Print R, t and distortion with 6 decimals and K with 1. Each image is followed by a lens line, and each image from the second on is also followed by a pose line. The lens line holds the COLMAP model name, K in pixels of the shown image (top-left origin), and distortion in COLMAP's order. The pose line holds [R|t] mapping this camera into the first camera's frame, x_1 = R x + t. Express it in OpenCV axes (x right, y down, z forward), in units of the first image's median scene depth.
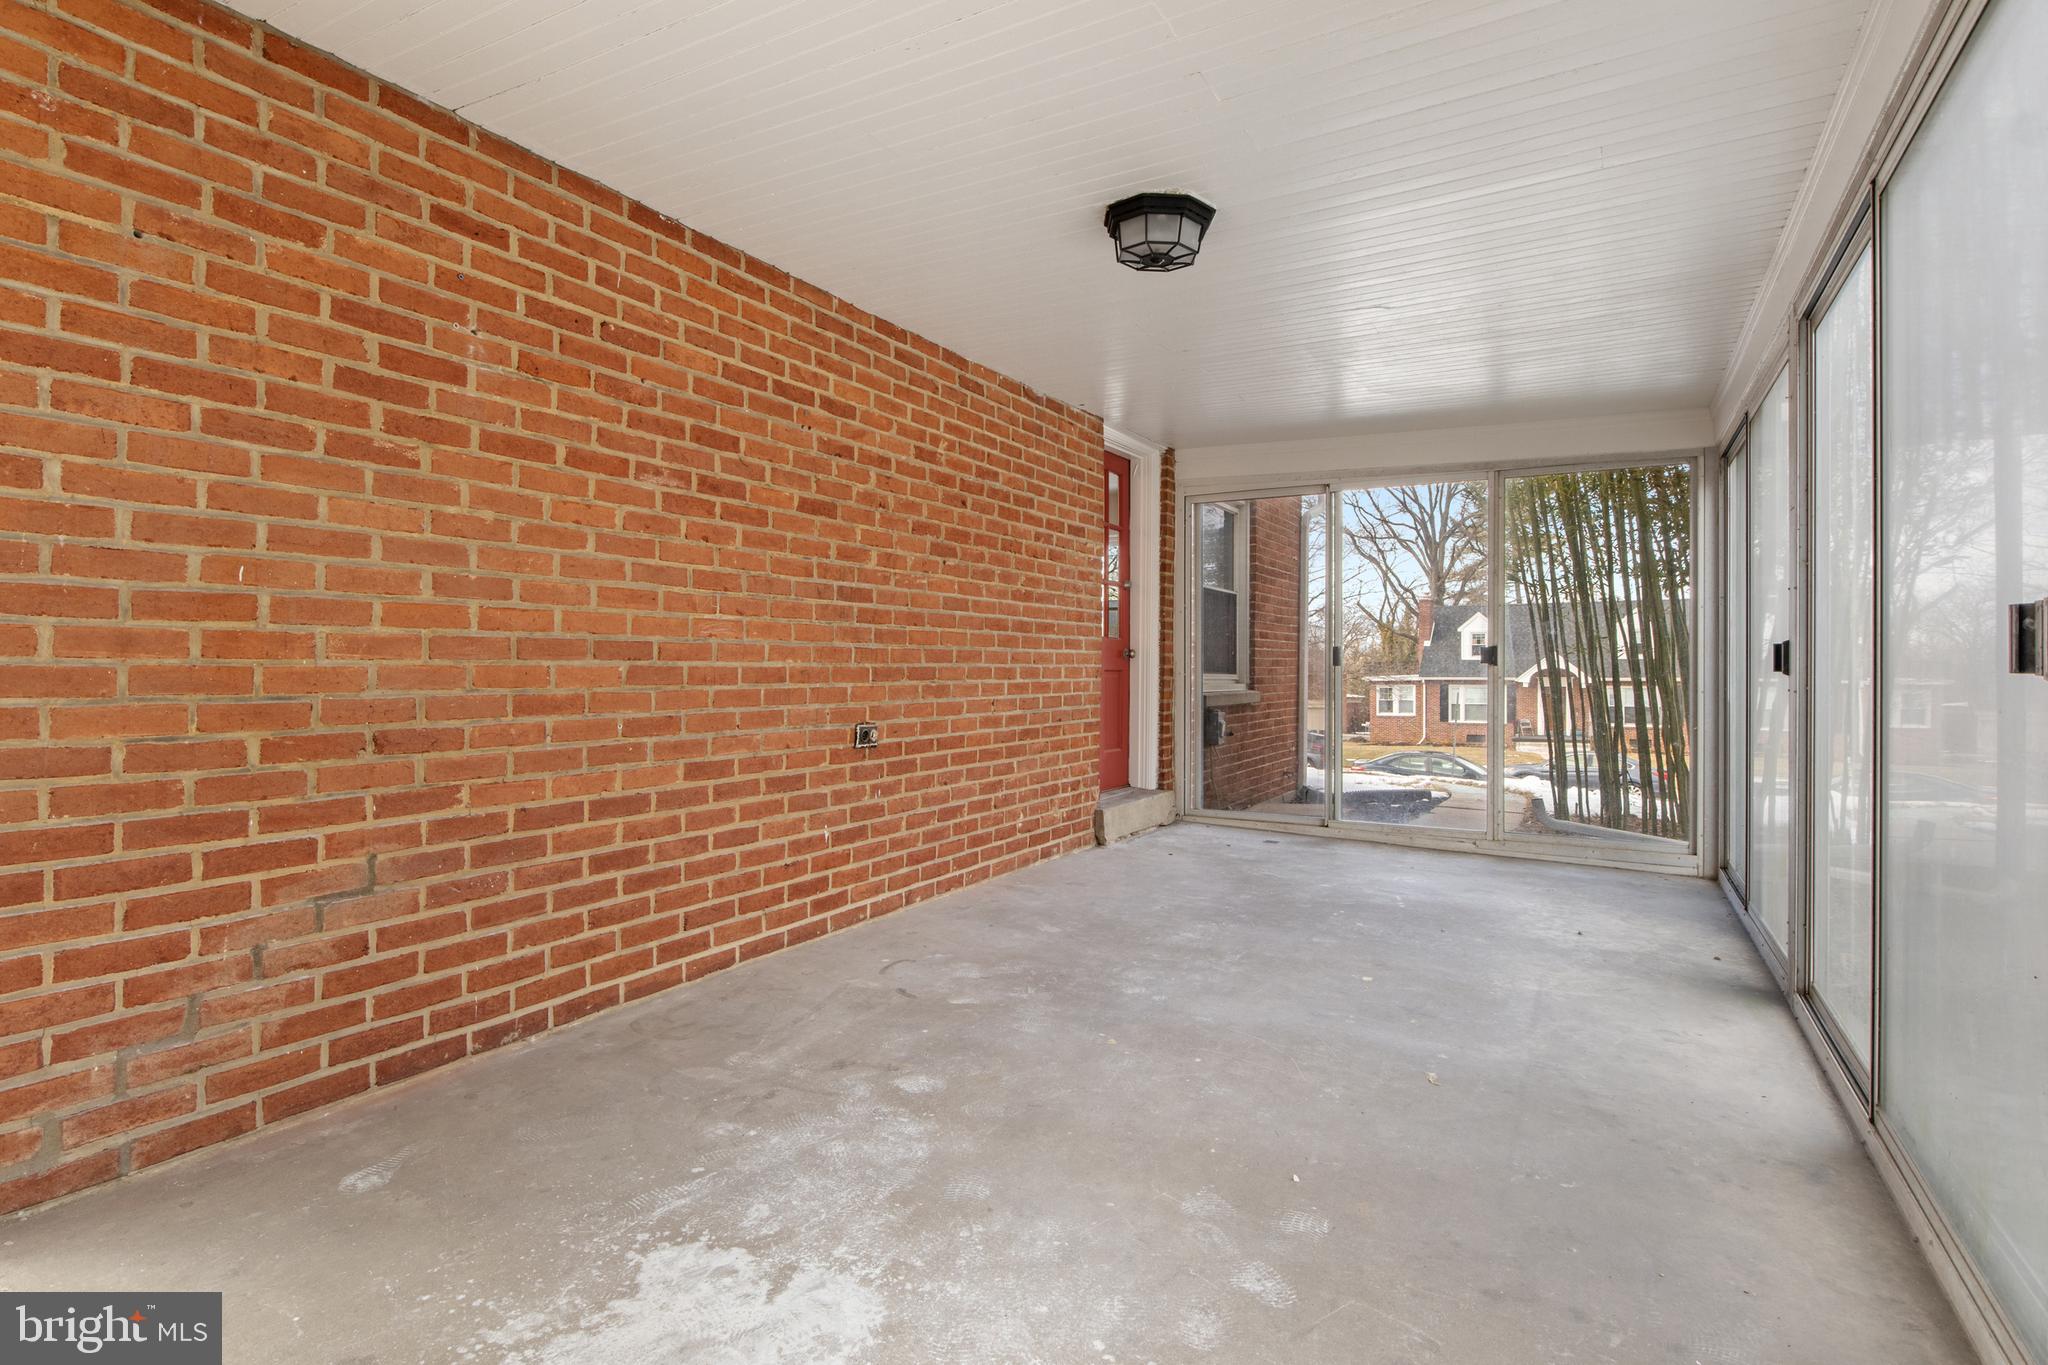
lens RADIAL K [[1041.1, 0, 1016.9], [0, 1041.1, 677.0], [0, 0, 1]] dist [0.003520, 0.000910]
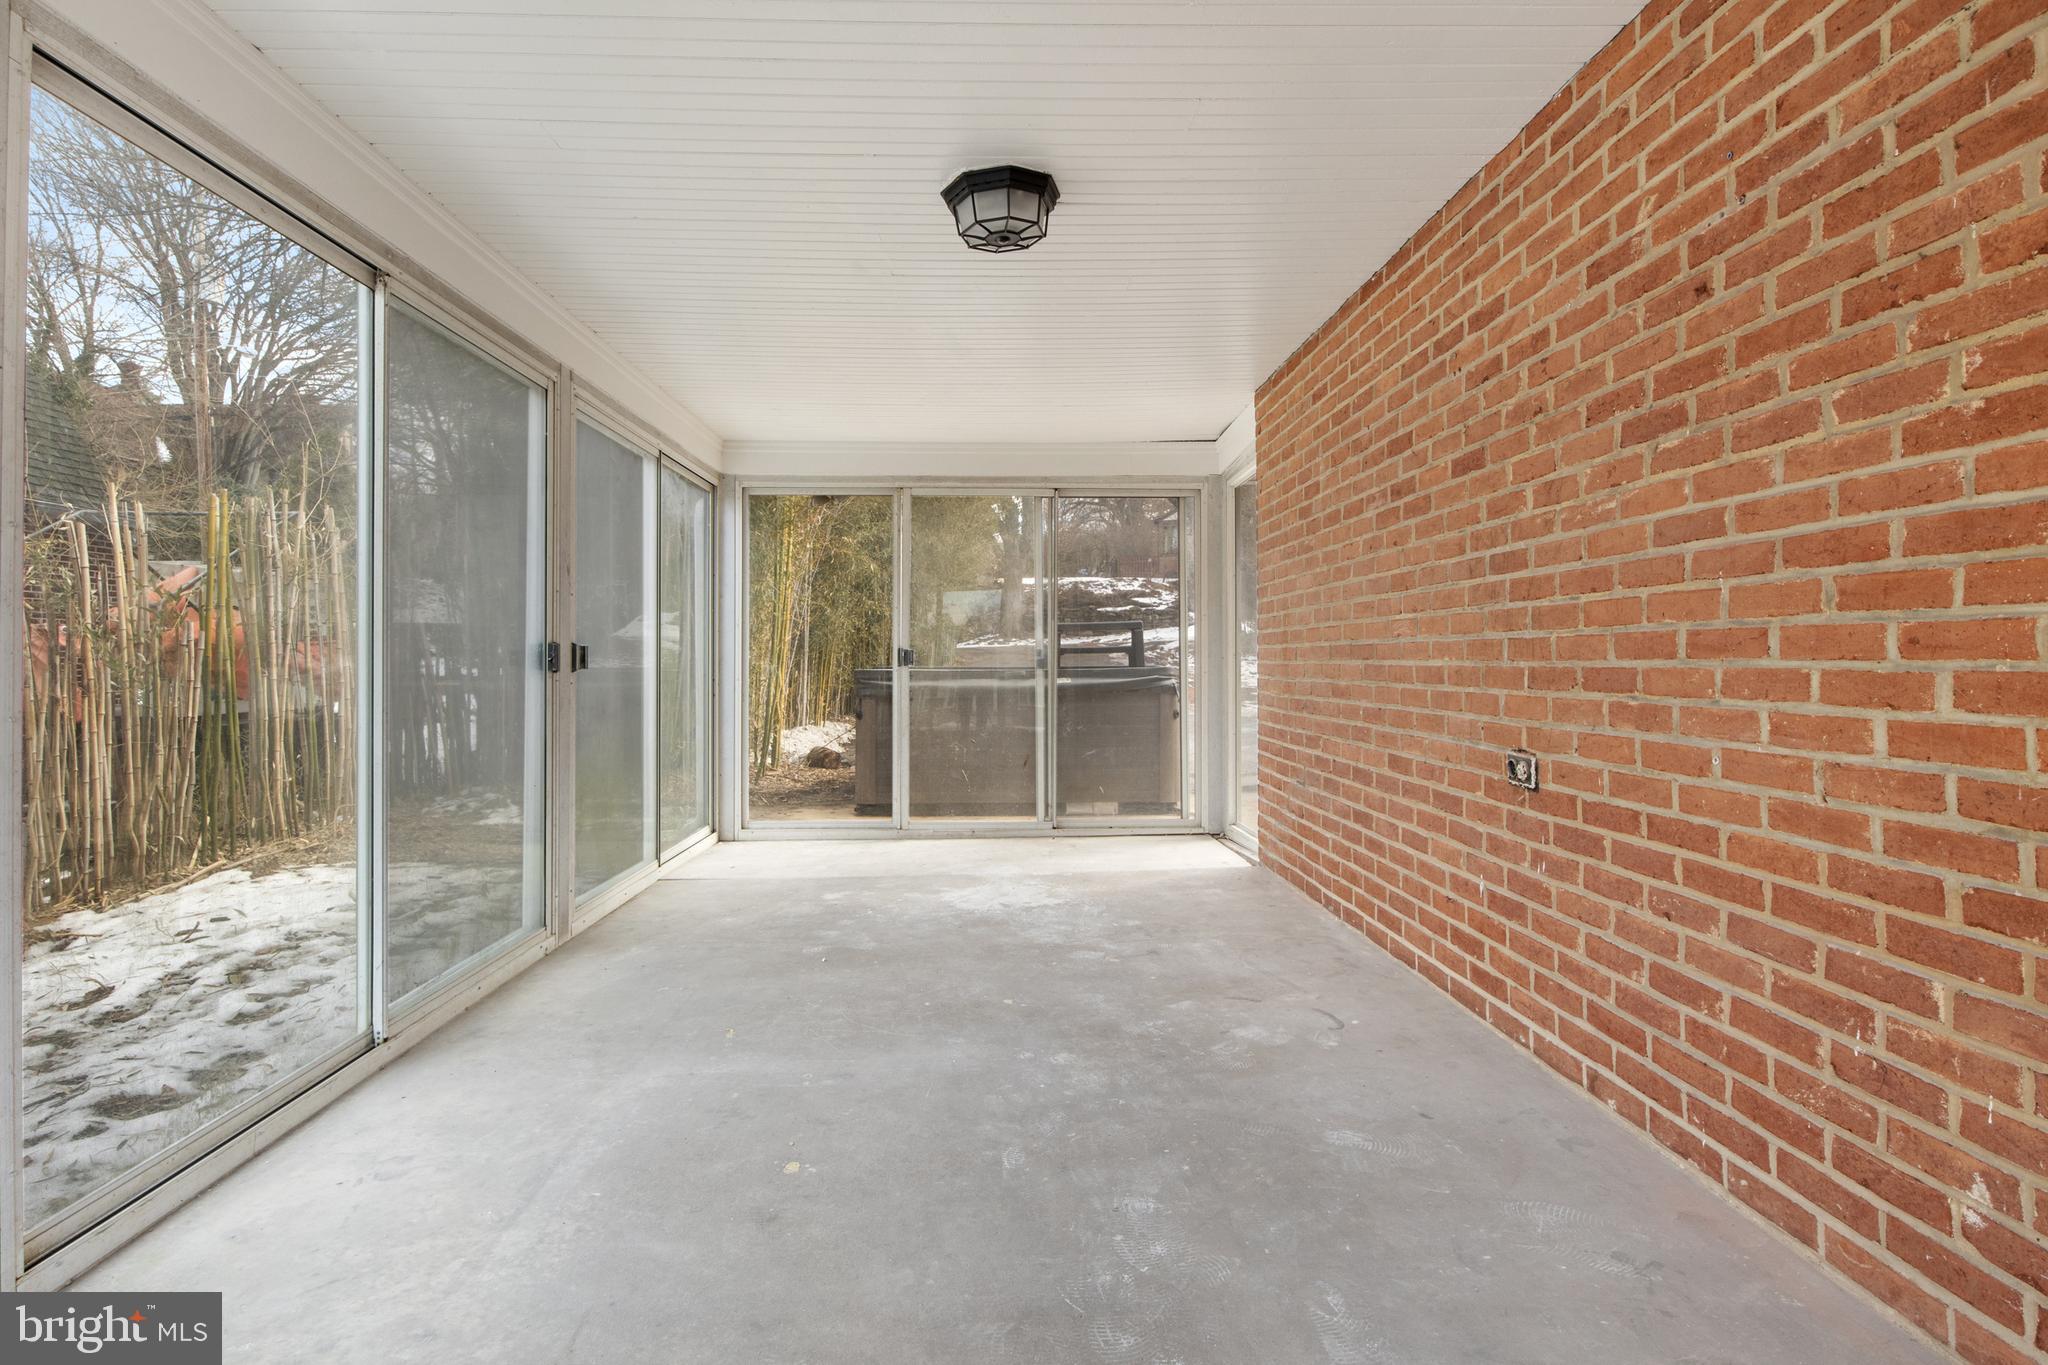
lens RADIAL K [[1041.1, 0, 1018.4], [0, 1041.1, 672.8], [0, 0, 1]] dist [0.003520, 0.000910]
pose [[-0.848765, 0.005623, -0.528741, 0.449387], [-0.004668, 0.999825, 0.018126, -0.015295], [0.528750, 0.017853, -0.848590, 1.304890]]
